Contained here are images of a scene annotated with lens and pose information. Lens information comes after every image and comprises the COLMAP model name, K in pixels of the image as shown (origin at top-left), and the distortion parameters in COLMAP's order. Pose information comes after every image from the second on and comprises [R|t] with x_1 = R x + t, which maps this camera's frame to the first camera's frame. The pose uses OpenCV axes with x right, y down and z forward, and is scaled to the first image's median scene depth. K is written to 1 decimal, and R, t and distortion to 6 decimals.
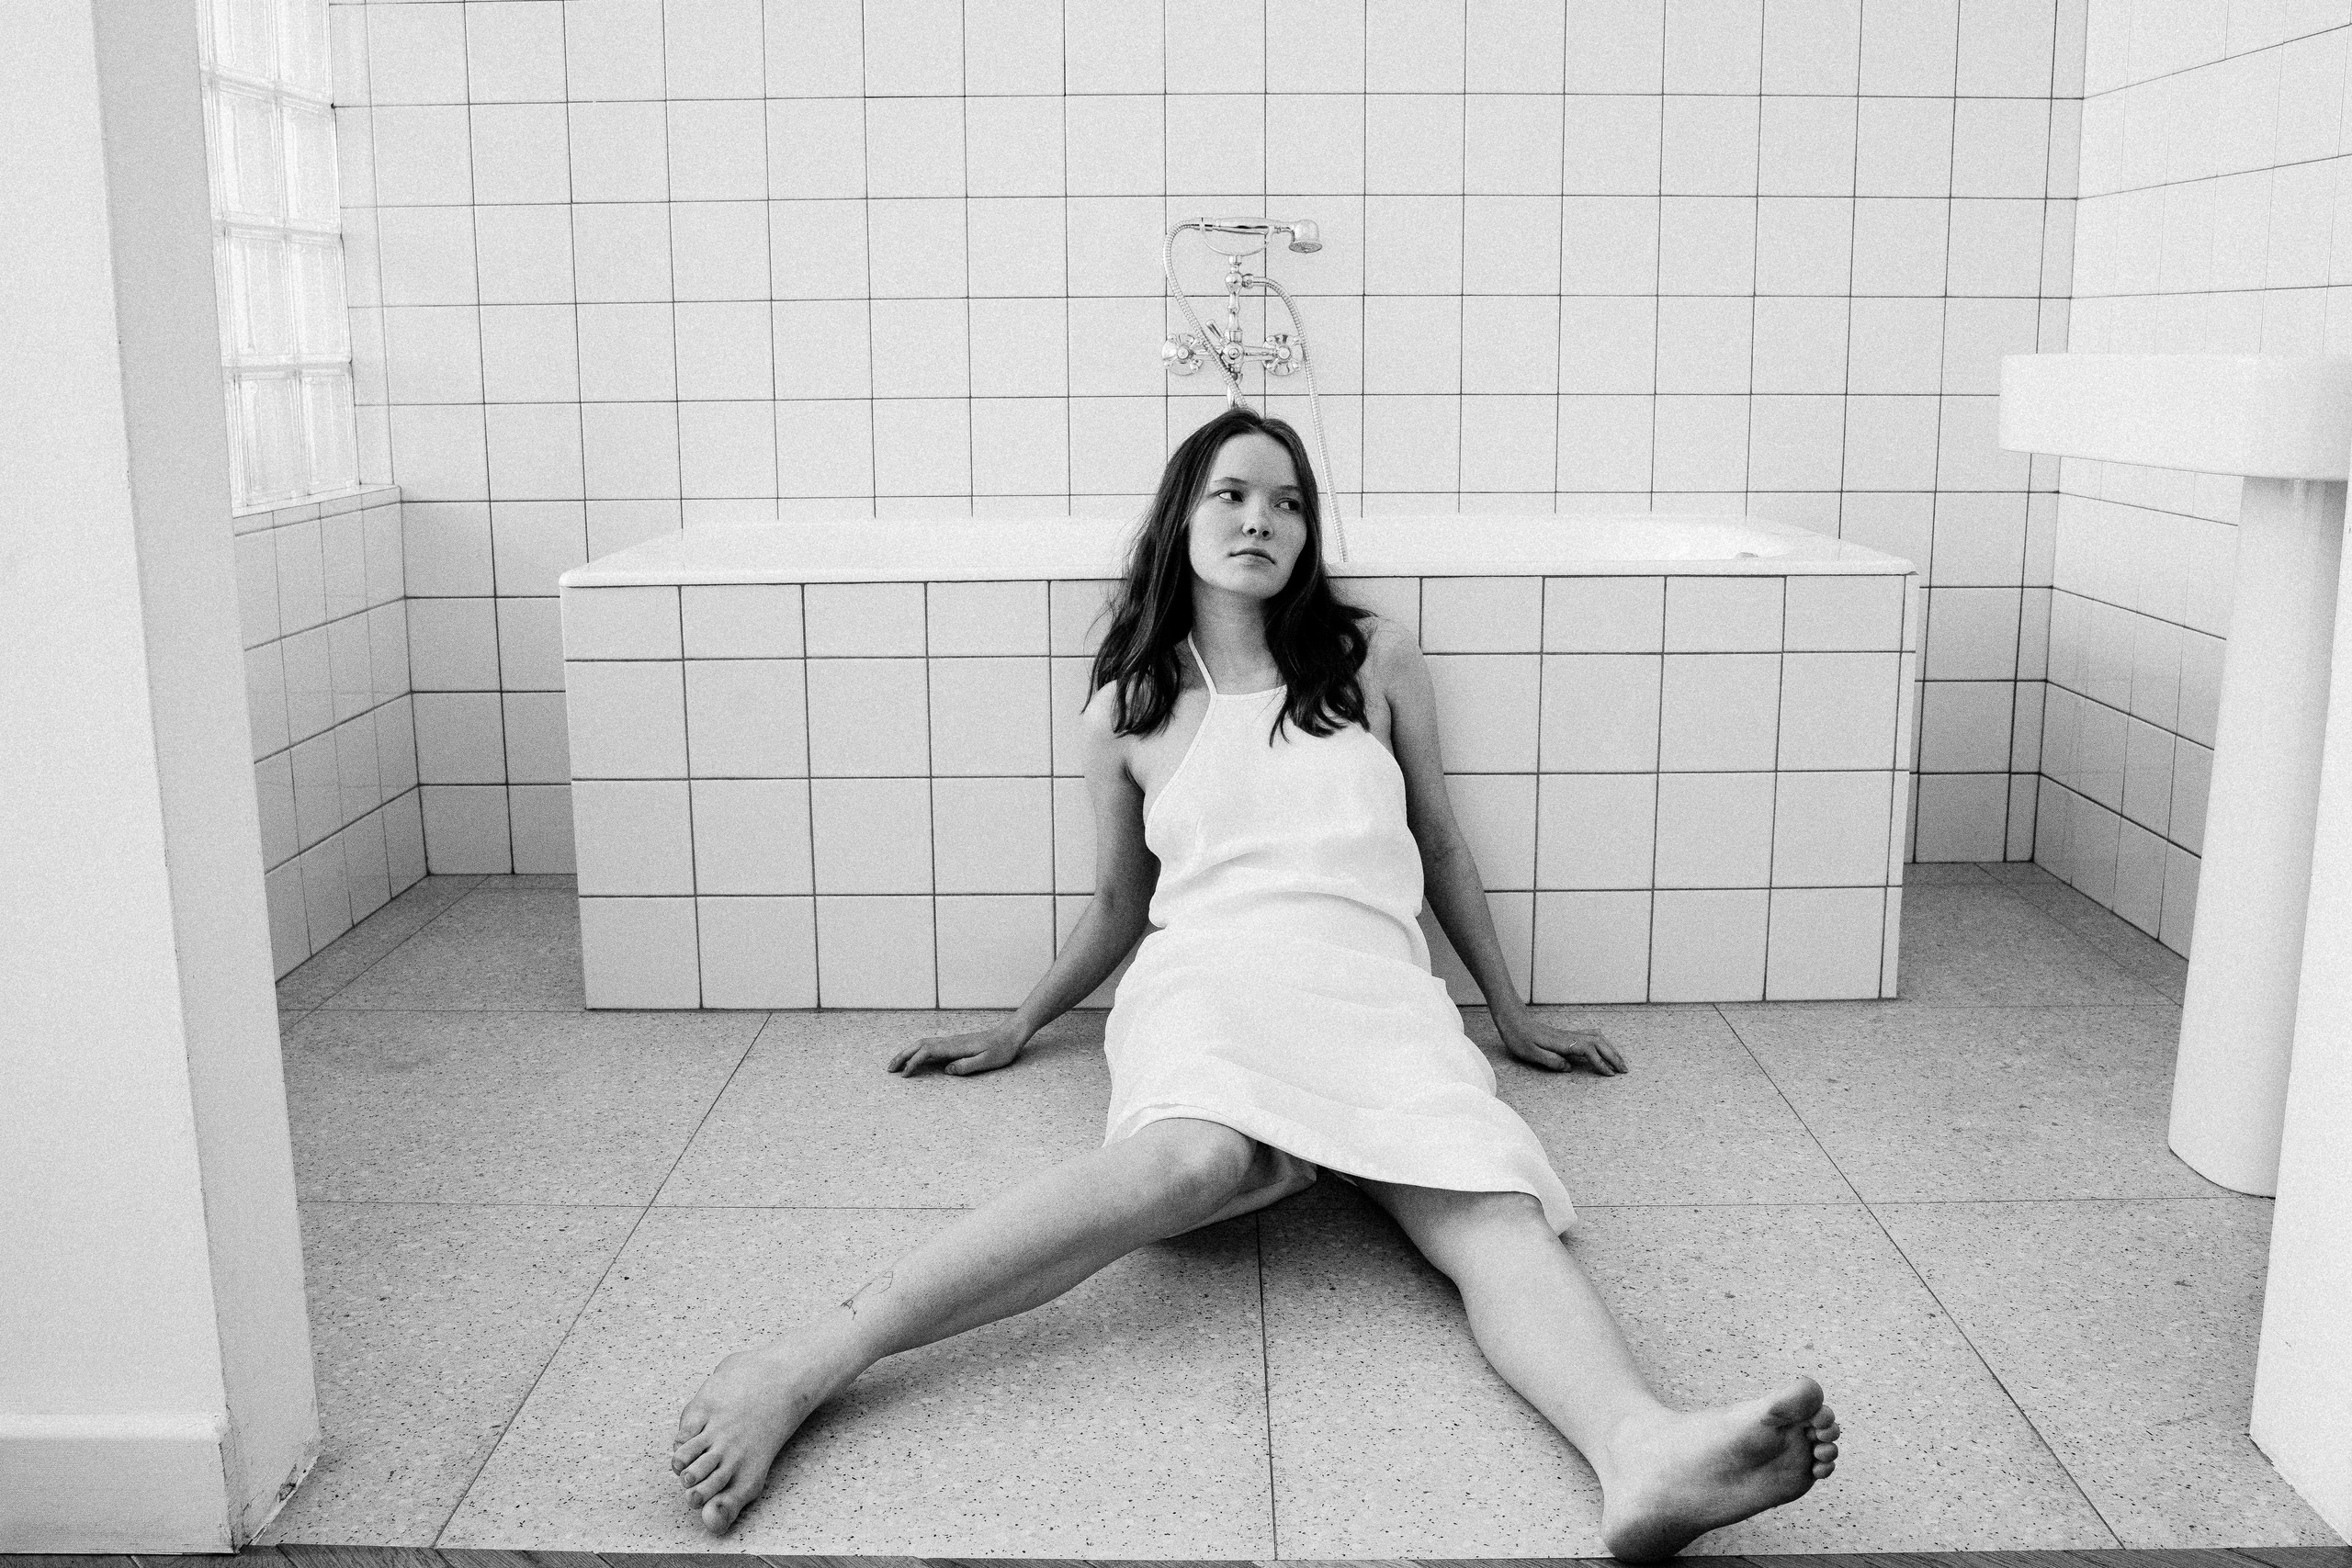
lens RADIAL K [[2186.1, 0, 1178.0], [0, 2186.1, 778.1], [0, 0, 1]] dist [-0.098316, 0.000000]
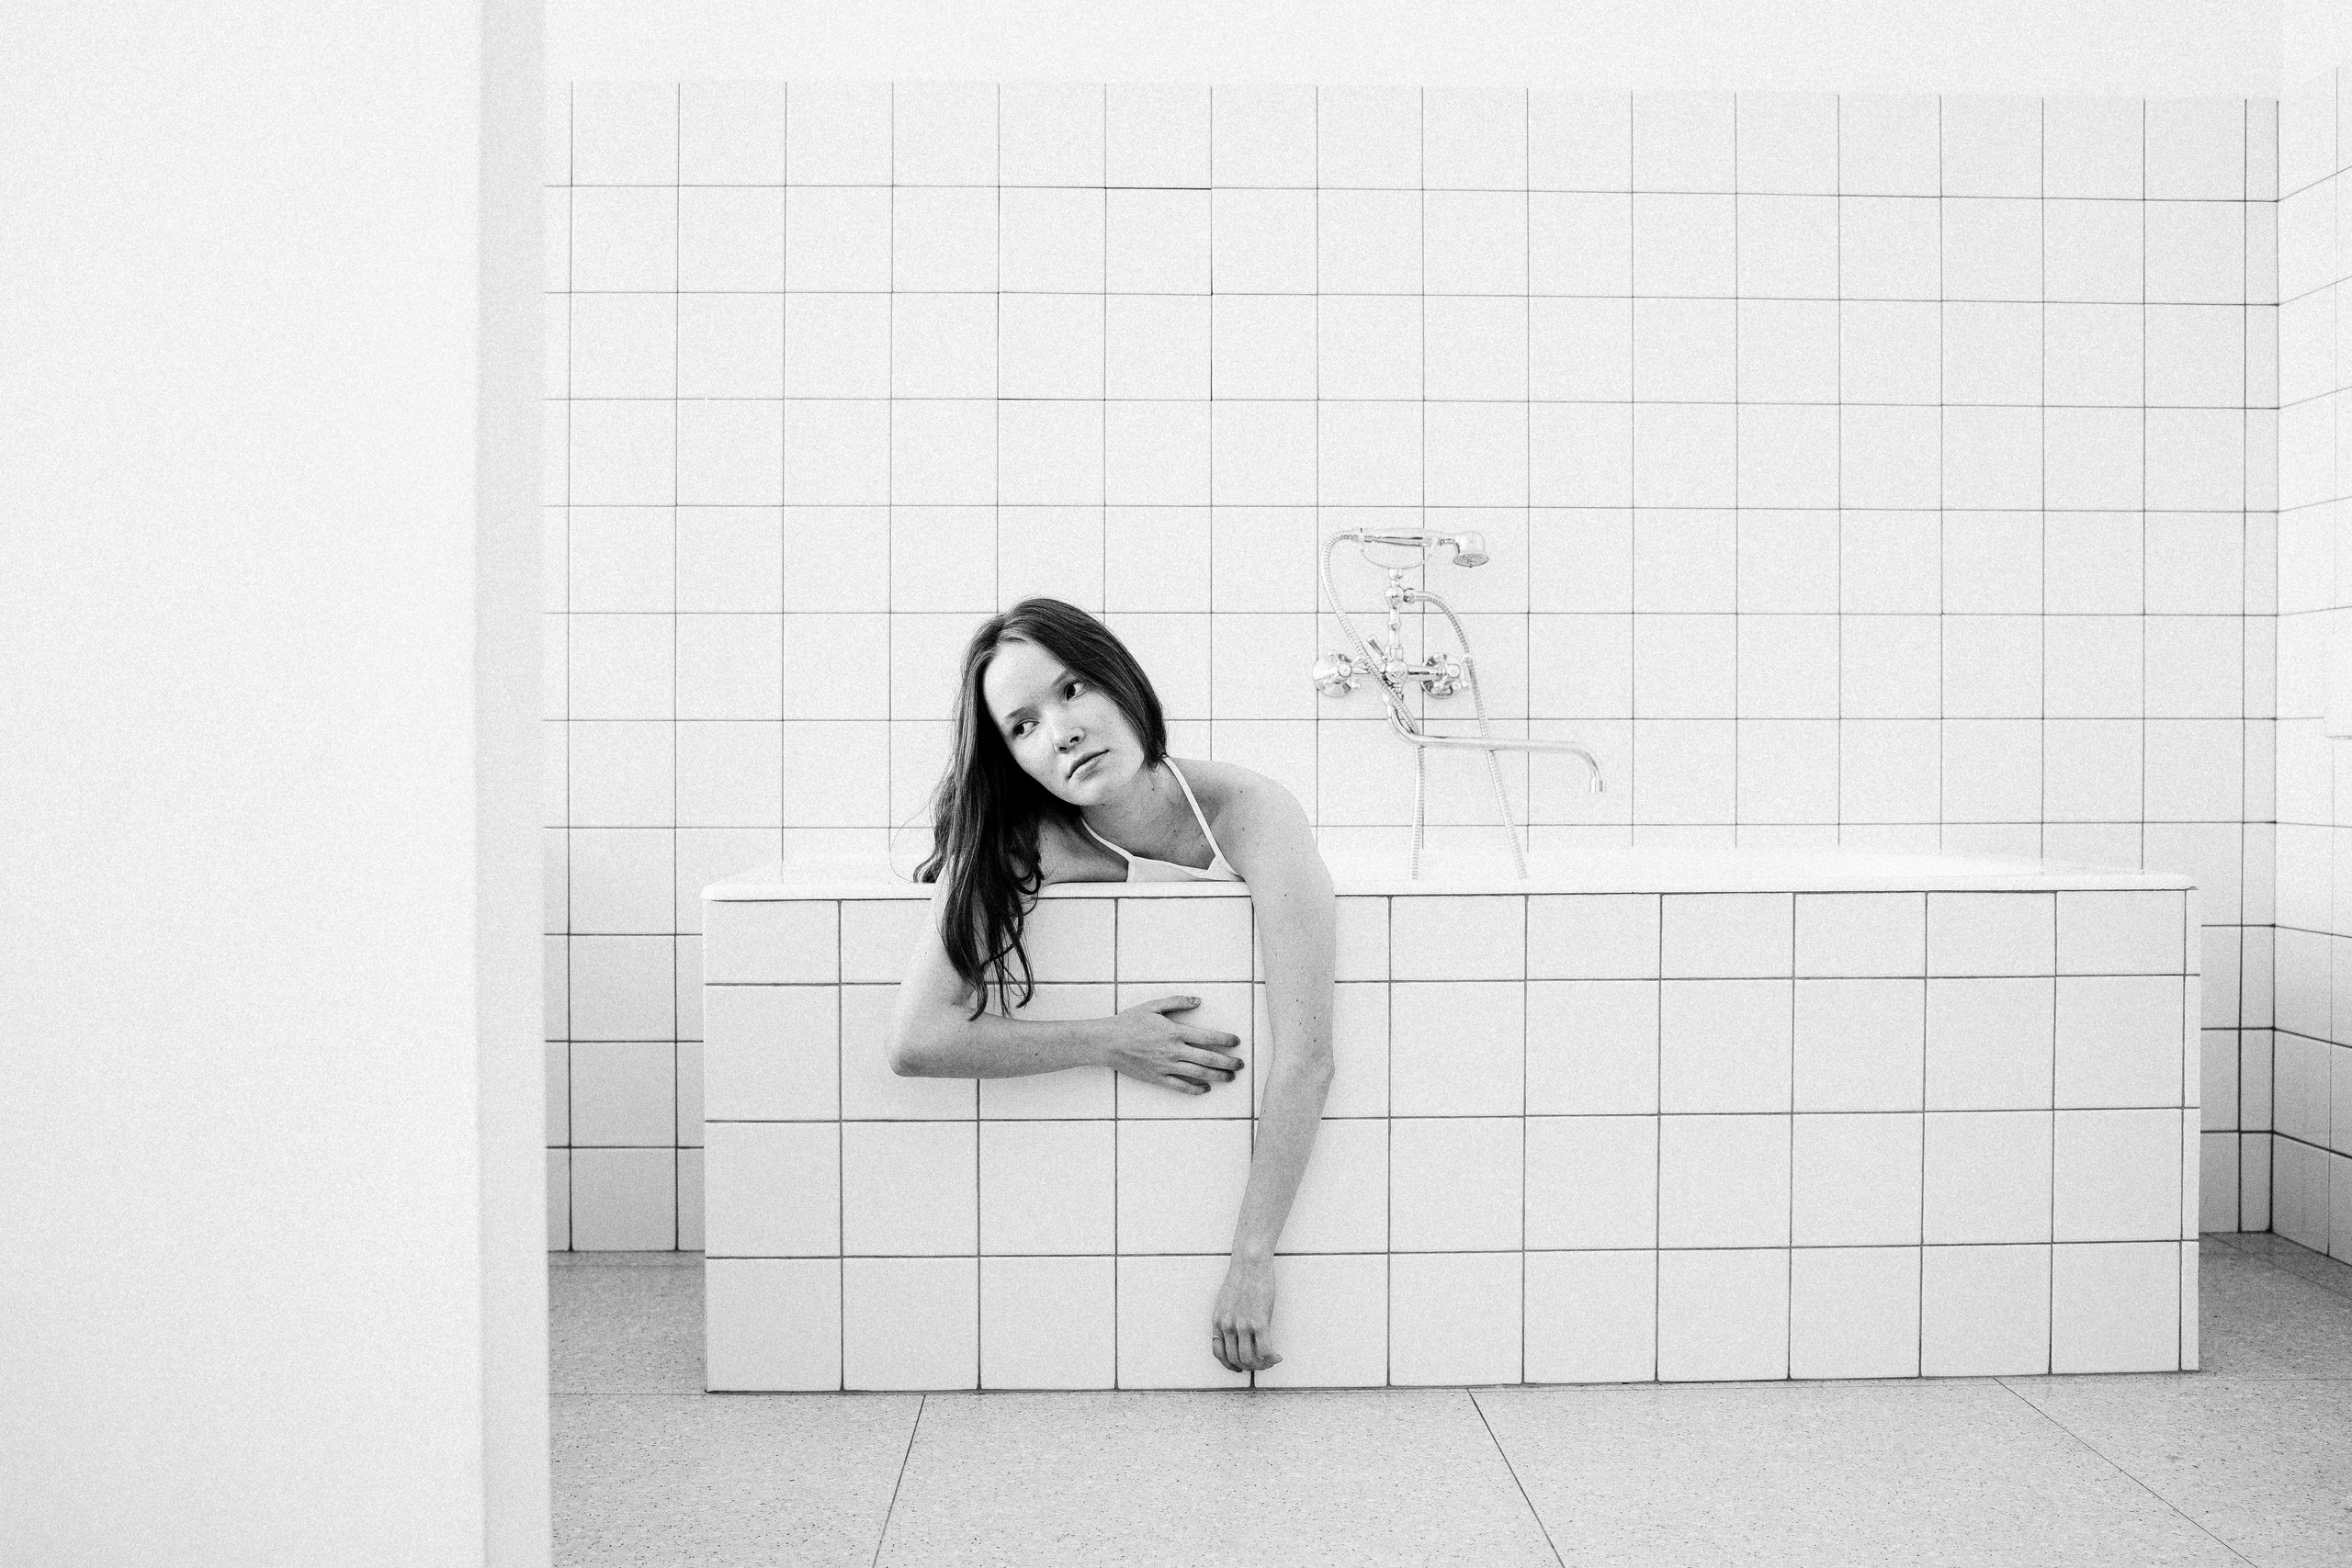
lens RADIAL K [[2337.9, 0, 1174.9], [0, 2337.9, 781.6], [0, 0, 1]] dist [-0.044315, 0.000000]
pose [[0.999504, 0.003261, 0.031329, -0.114831], [0.002496, 0.983298, -0.181988, 0.036162], [-0.031400, 0.181976, 0.982802, 0.041668]]
